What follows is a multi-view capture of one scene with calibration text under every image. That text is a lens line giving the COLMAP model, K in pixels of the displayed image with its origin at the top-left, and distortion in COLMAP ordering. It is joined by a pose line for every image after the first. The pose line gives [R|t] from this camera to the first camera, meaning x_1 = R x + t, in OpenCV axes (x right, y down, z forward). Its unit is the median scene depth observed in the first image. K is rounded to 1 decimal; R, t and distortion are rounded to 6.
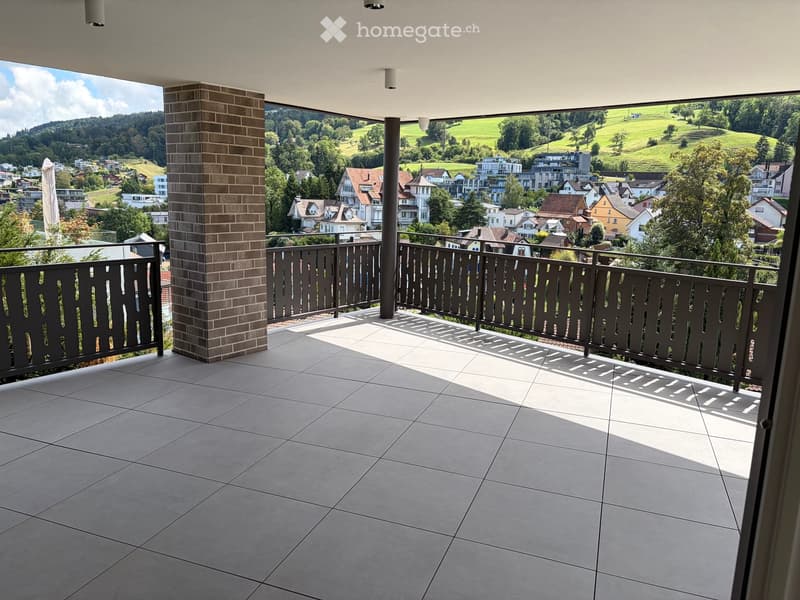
lens RADIAL K [[600.1, 0, 403.0], [0, 600.1, 297.8], [0, 0, 1]] dist [0.065615, -0.088298]
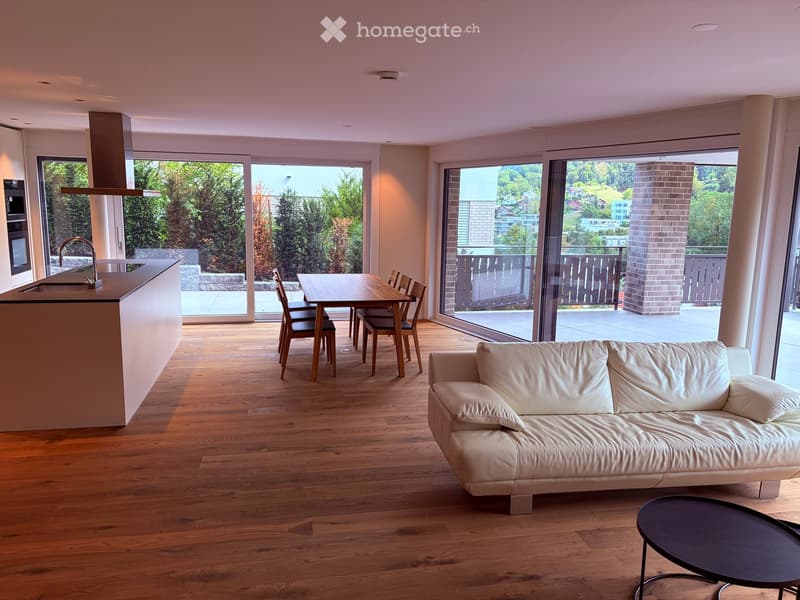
lens RADIAL K [[600.1, 0, 403.0], [0, 600.1, 297.8], [0, 0, 1]] dist [0.065615, -0.088298]
pose [[0.756619, 0.087225, -0.648013, 0.287883], [-0.112638, 0.993634, 0.002230, 0.129211], [0.644082, 0.071303, 0.761626, -0.795069]]
